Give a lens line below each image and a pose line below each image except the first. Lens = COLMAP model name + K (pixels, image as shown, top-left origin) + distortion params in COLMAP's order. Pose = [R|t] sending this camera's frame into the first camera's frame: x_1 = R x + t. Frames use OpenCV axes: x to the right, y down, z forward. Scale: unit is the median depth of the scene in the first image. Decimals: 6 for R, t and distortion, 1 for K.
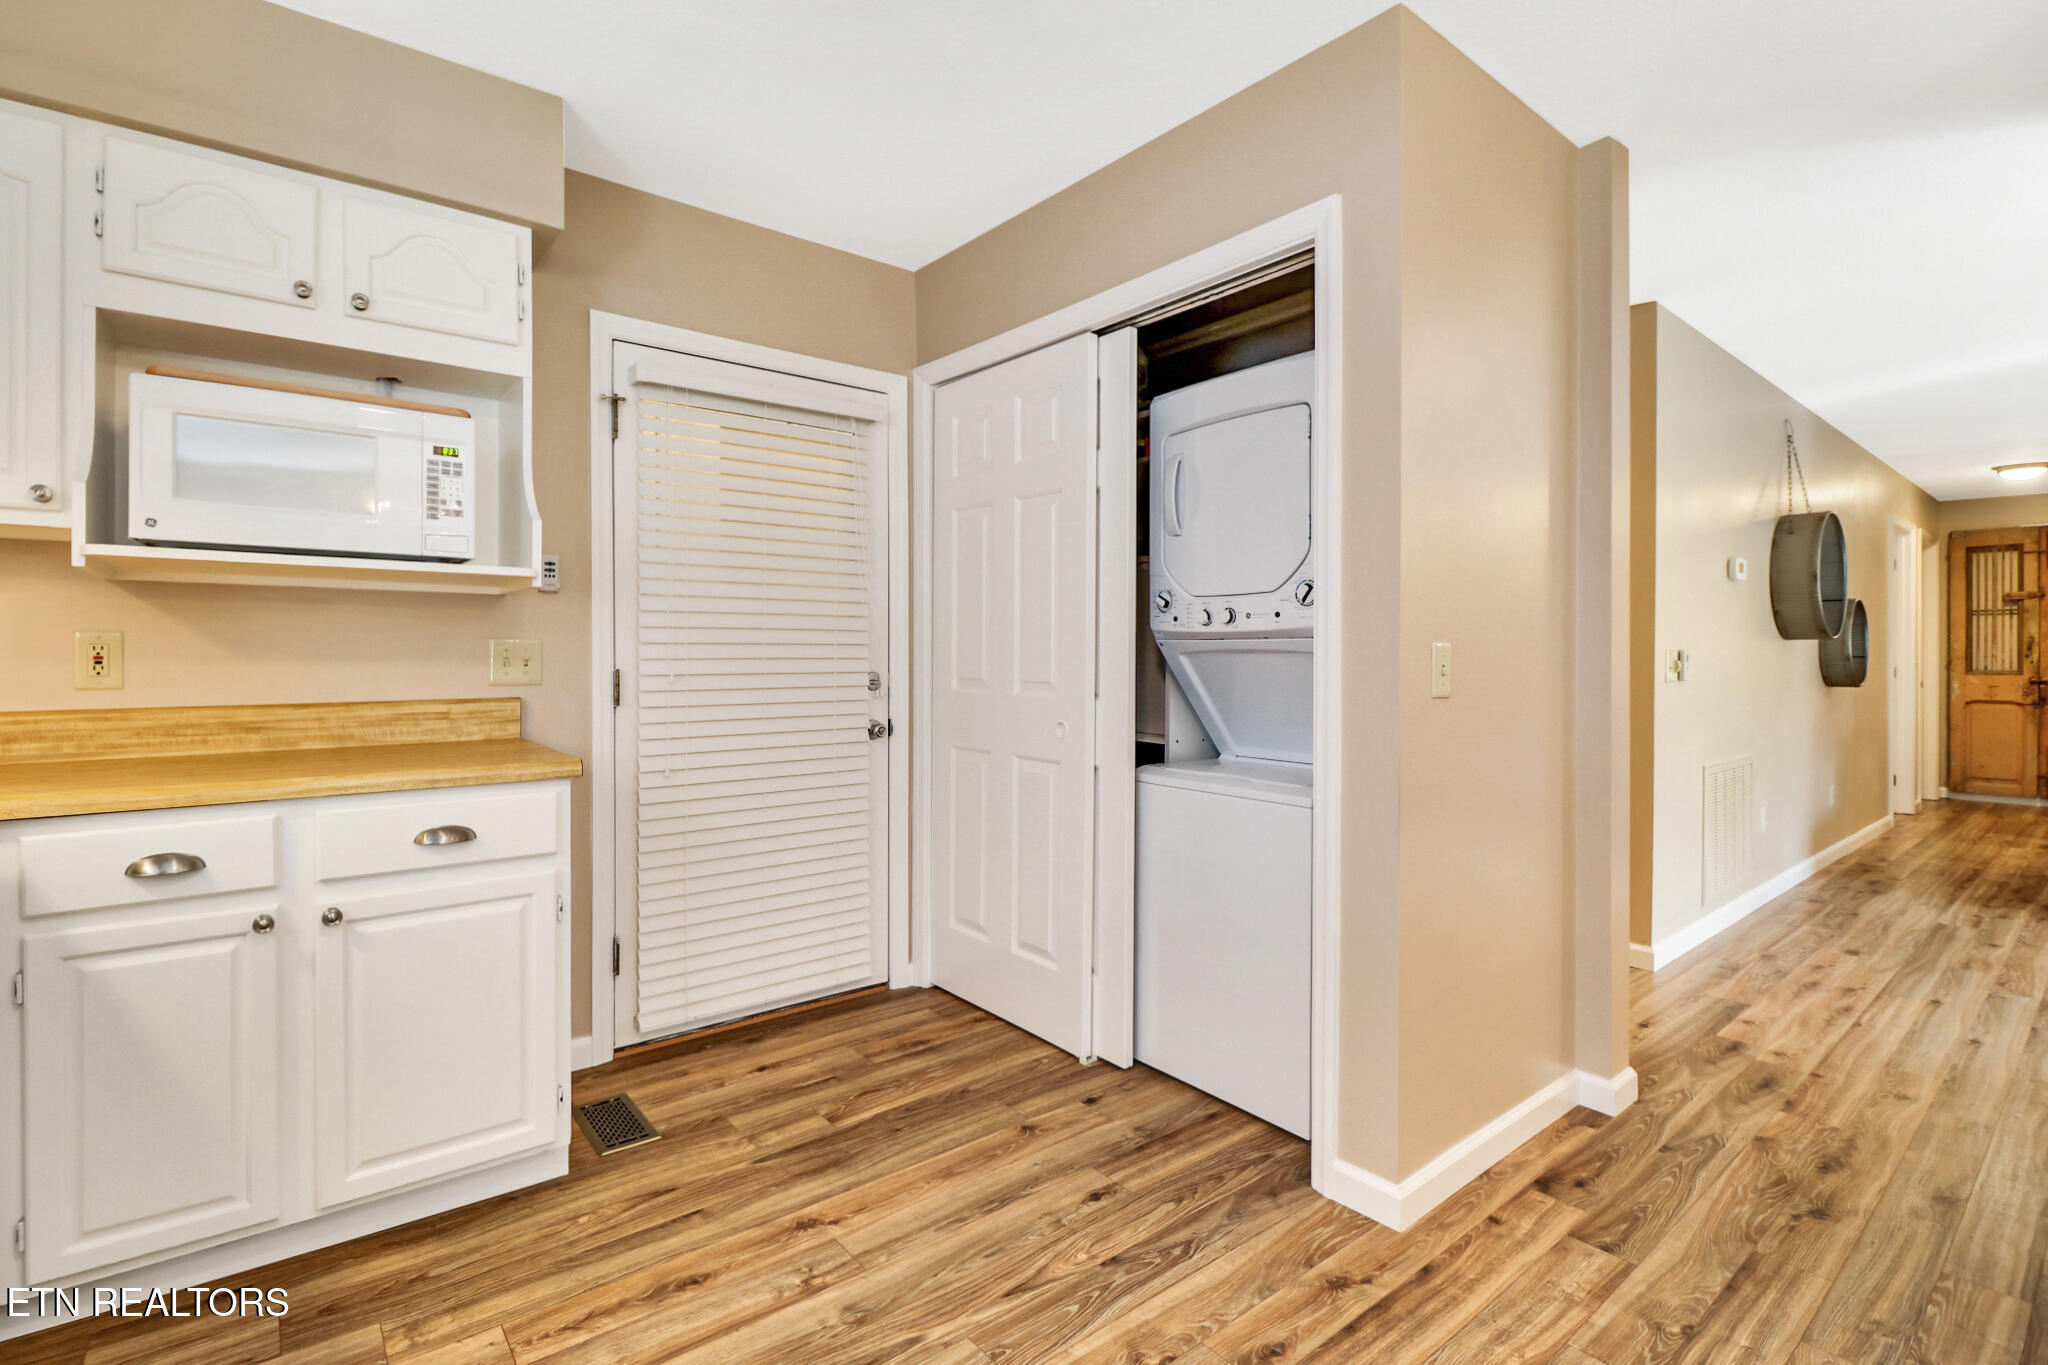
lens RADIAL K [[970.9, 0, 1035.0], [0, 970.9, 653.7], [0, 0, 1]] dist [0.033314, -0.027023]
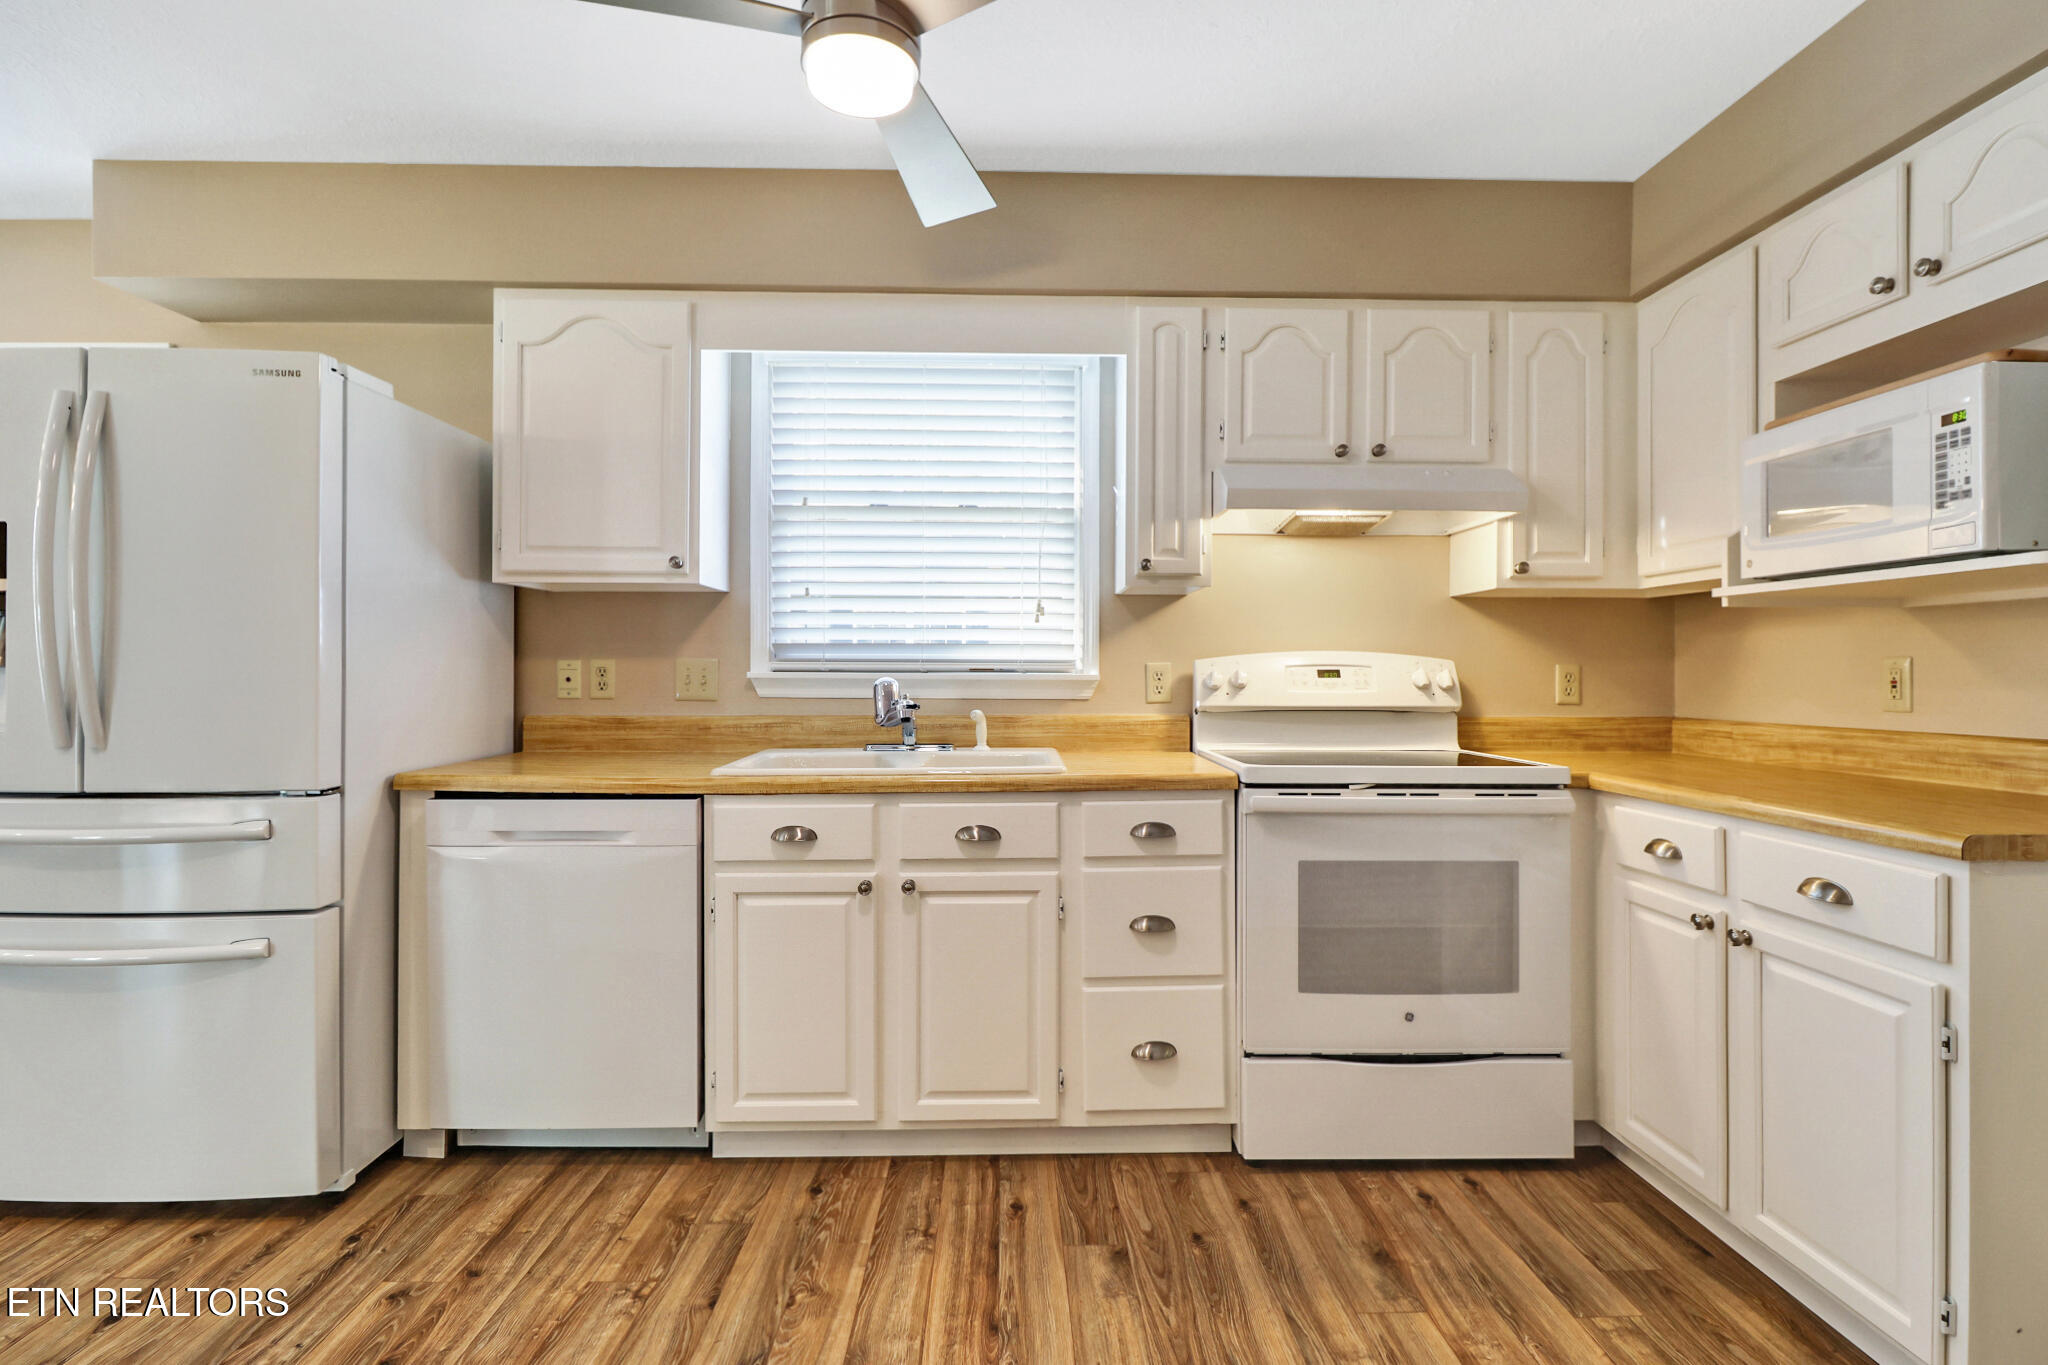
lens RADIAL K [[1043.5, 0, 1055.9], [0, 1043.5, 668.9], [0, 0, 1]] dist [0.000127, 0.000038]
pose [[-0.604013, -0.007522, -0.796939, 0.480744], [-0.006202, 0.999970, -0.004738, 0.000610], [0.796950, 0.002081, -0.604041, 0.925856]]
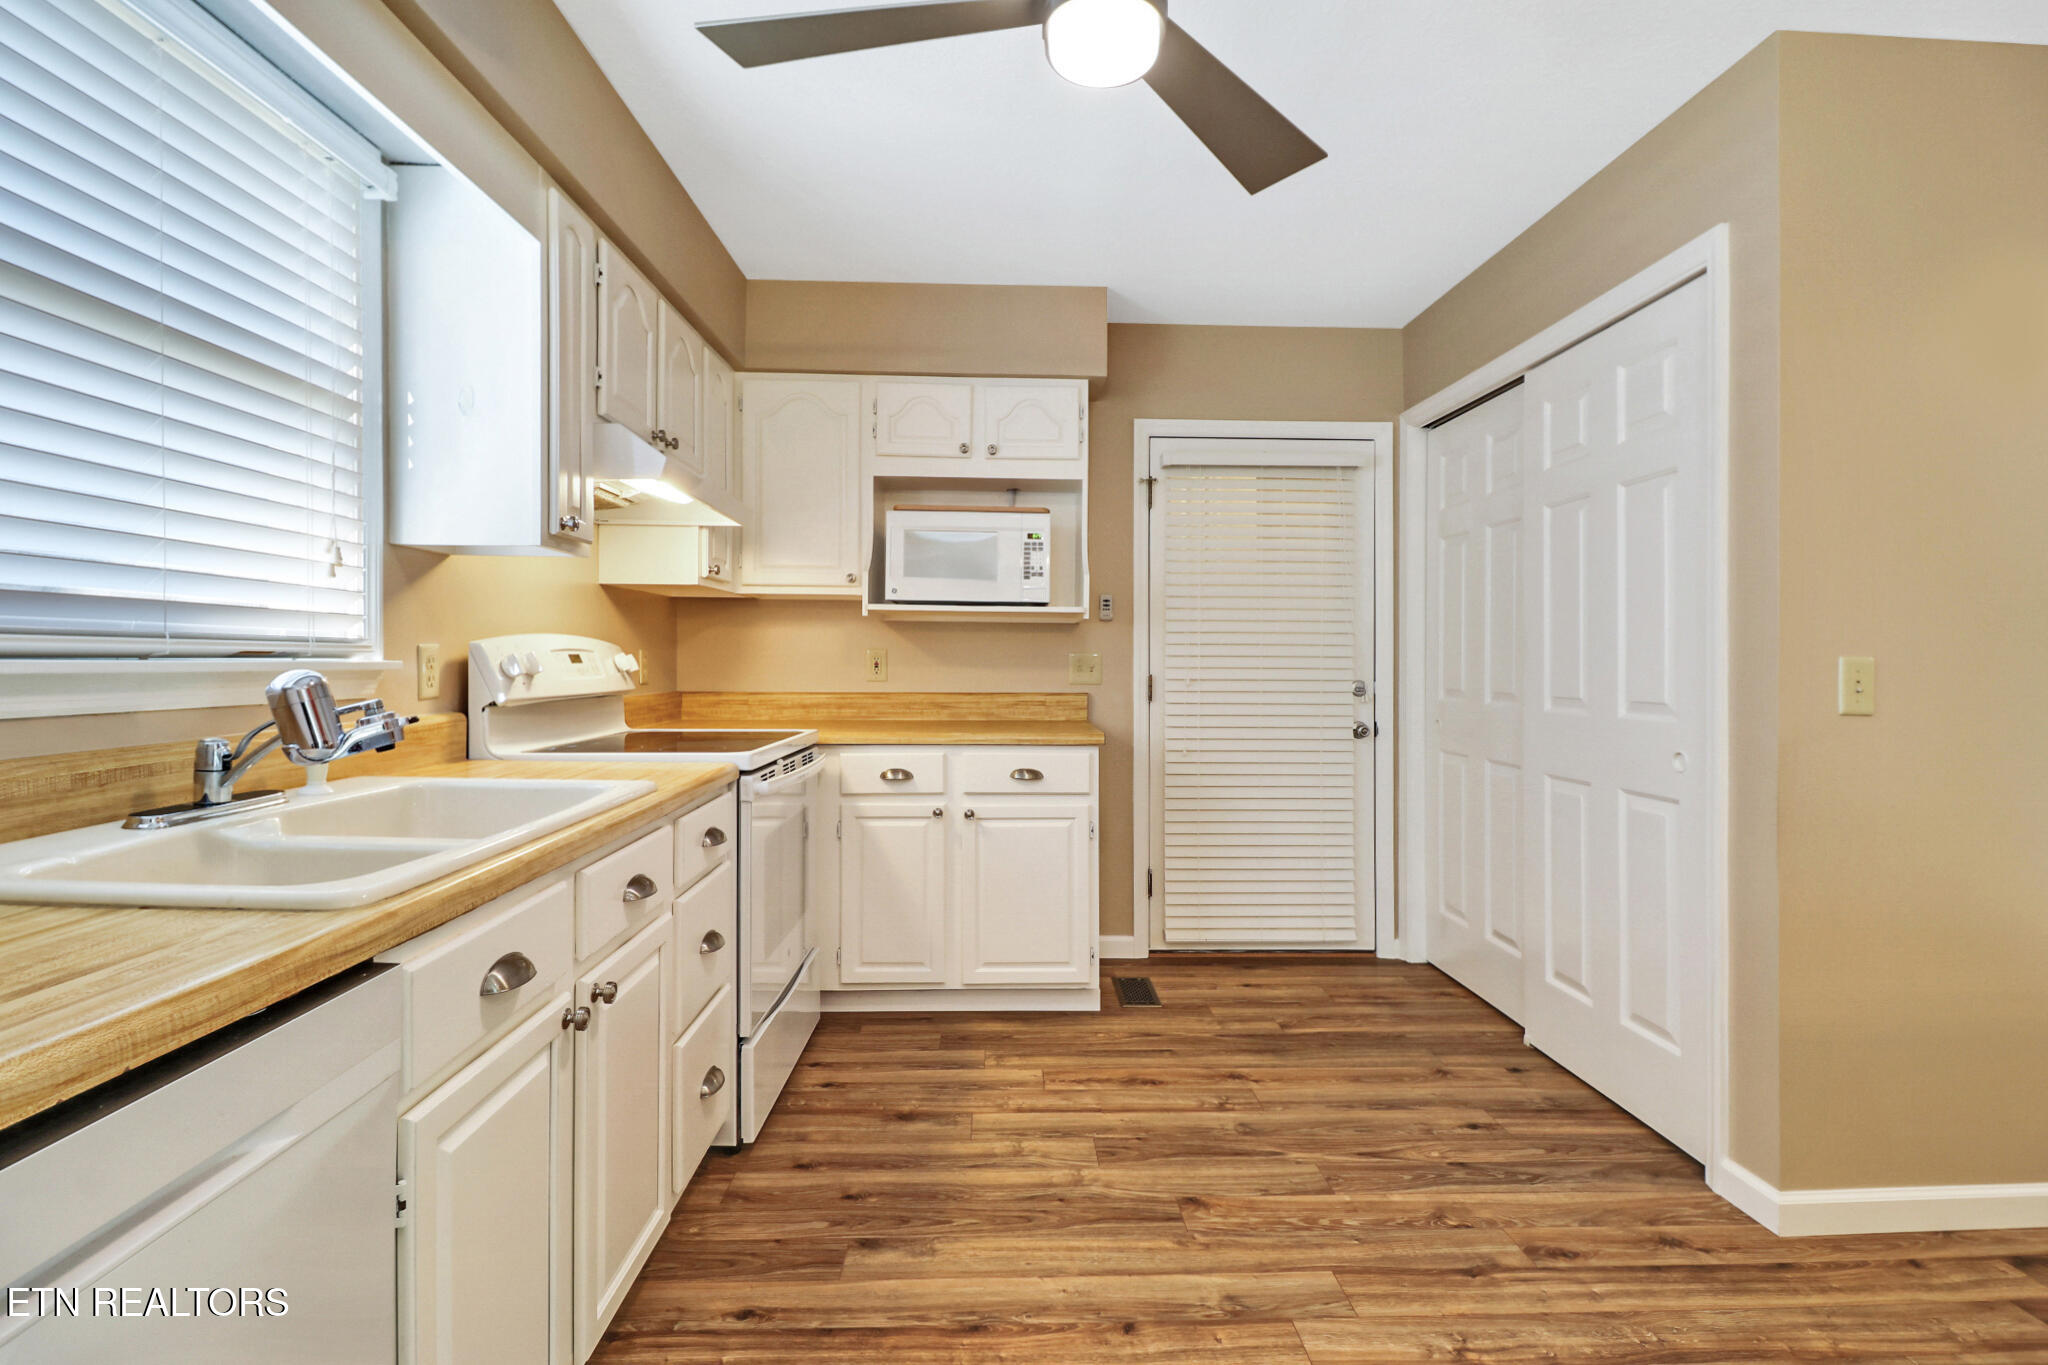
lens RADIAL K [[957.6, 0, 1025.2], [0, 957.6, 661.8], [0, 0, 1]] dist [0.026409, -0.027455]
pose [[0.801014, 0.005448, -0.598621, 0.318137], [-0.006637, 0.999978, 0.000219, -0.002164], [0.598609, 0.003798, 0.801032, -0.253731]]
